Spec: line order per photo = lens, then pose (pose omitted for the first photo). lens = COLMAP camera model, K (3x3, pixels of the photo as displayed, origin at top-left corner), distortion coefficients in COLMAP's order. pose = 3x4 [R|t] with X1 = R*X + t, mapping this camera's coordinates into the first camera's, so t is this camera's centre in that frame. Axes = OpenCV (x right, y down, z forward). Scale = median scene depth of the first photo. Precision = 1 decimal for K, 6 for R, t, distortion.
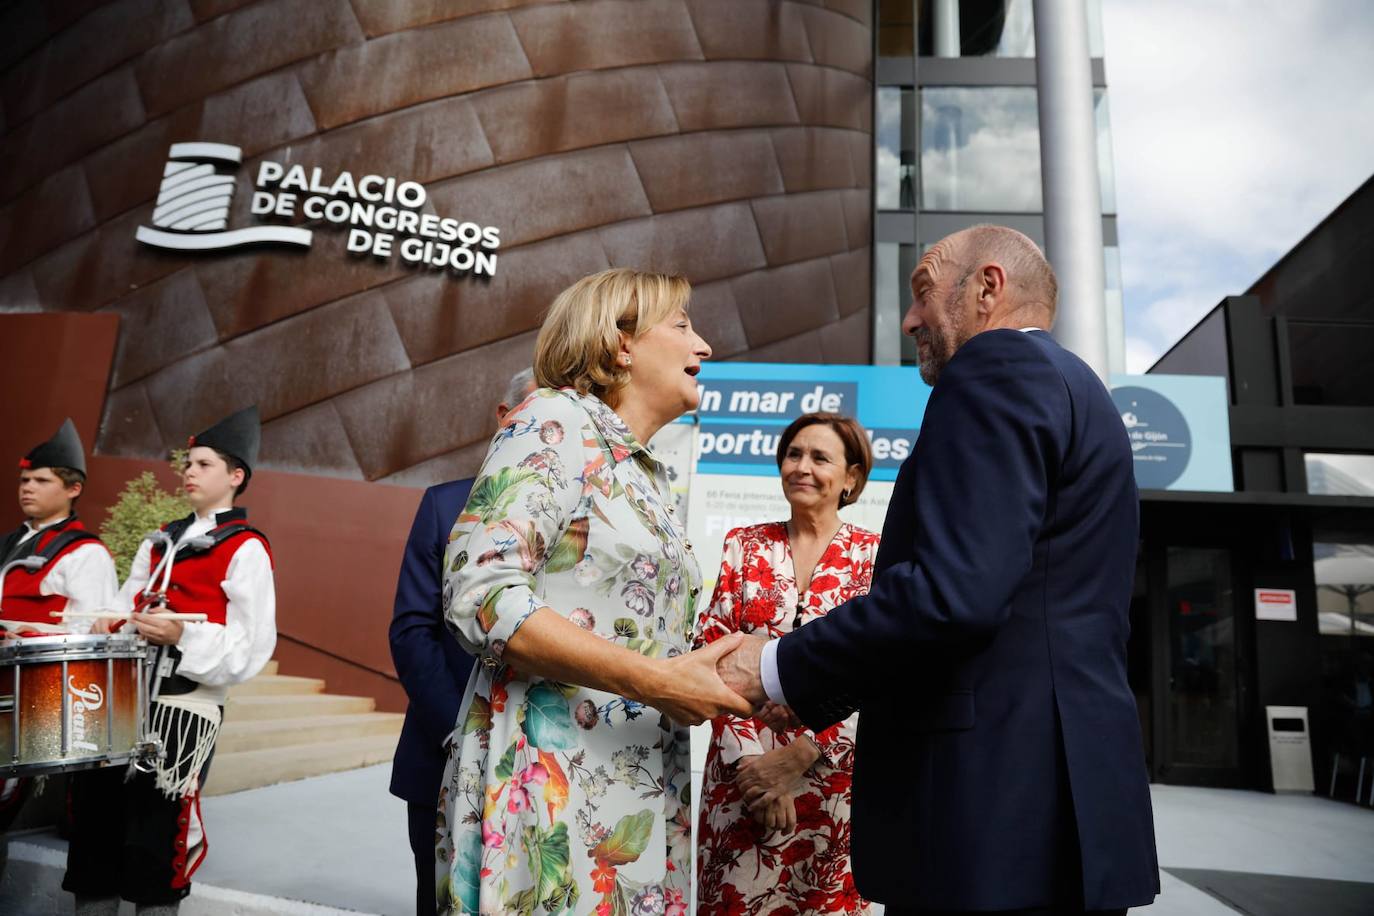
lens RADIAL K [[914.1, 0, 687.0], [0, 914.1, 458.0], [0, 0, 1]] dist [-0.137191, 0.063633]
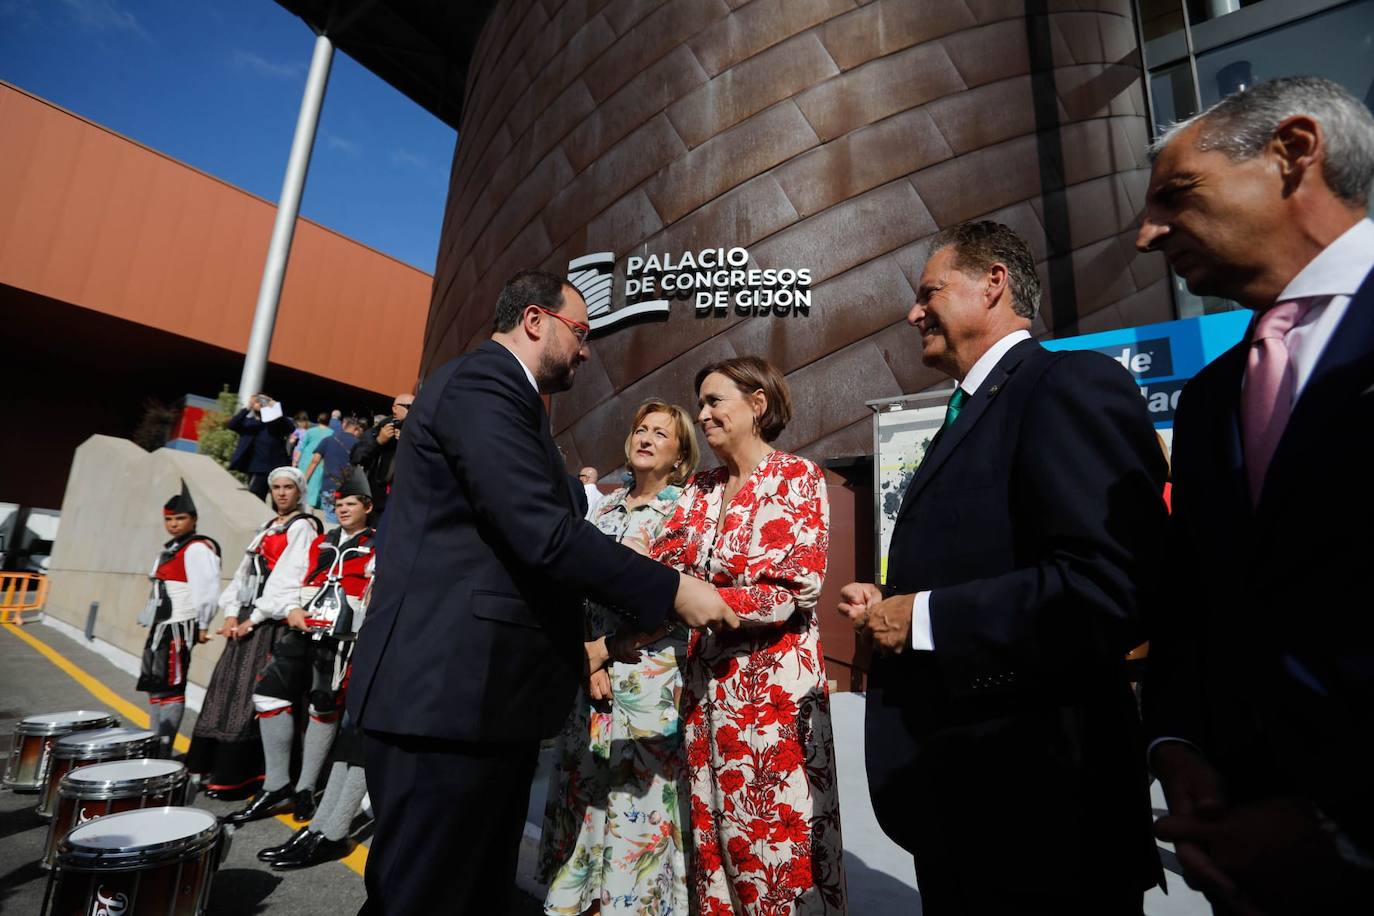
lens RADIAL K [[672.0, 0, 683.6], [0, 672.0, 460.0], [0, 0, 1]] dist [-0.088158, 0.046409]
pose [[0.890536, -0.120017, -0.438796, 0.005026], [0.111758, 0.992729, -0.044713, 0.026536], [0.440972, -0.009220, 0.897474, 0.108210]]
